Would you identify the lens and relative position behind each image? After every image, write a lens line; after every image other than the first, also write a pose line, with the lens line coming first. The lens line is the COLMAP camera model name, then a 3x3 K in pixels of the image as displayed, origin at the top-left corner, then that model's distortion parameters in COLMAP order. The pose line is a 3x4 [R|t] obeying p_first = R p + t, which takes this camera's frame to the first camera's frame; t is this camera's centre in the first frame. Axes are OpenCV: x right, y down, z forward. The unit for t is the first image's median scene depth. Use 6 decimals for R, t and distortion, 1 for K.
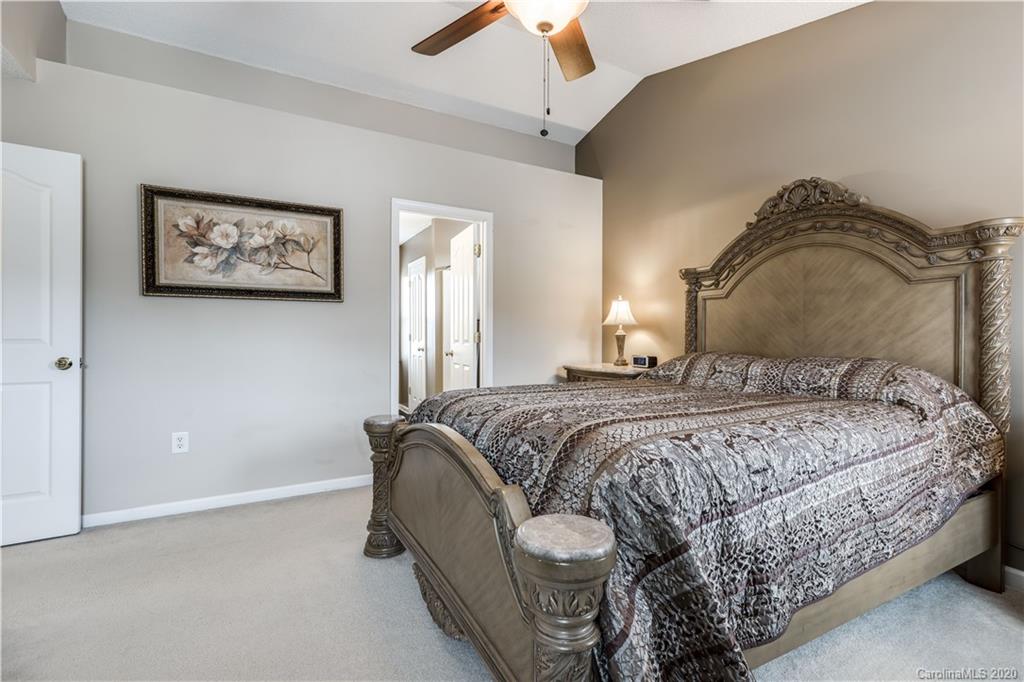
lens RADIAL K [[459.0, 0, 511.8], [0, 459.0, 342.6], [0, 0, 1]] dist [-0.001342, 0.000115]
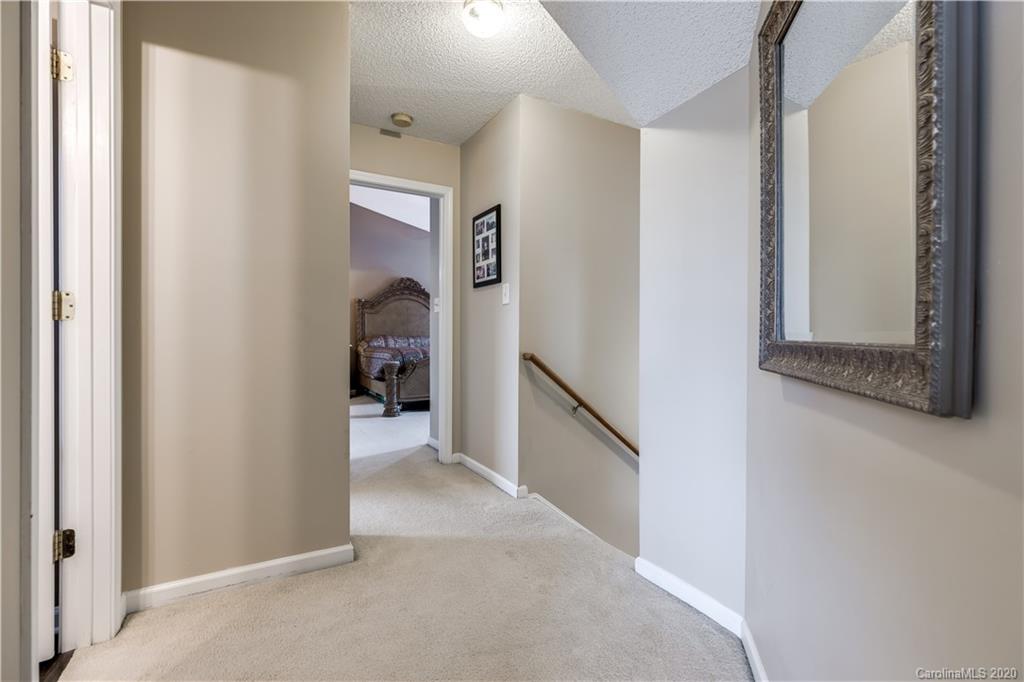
lens RADIAL K [[459.0, 0, 512.5], [0, 459.0, 339.1], [0, 0, 1]] dist [-0.001342, 0.000115]
pose [[-0.014720, -0.003748, 0.999885, -2.327220], [-0.001037, 0.999992, 0.003733, 0.036782], [-0.999891, -0.000982, -0.014724, 0.347918]]
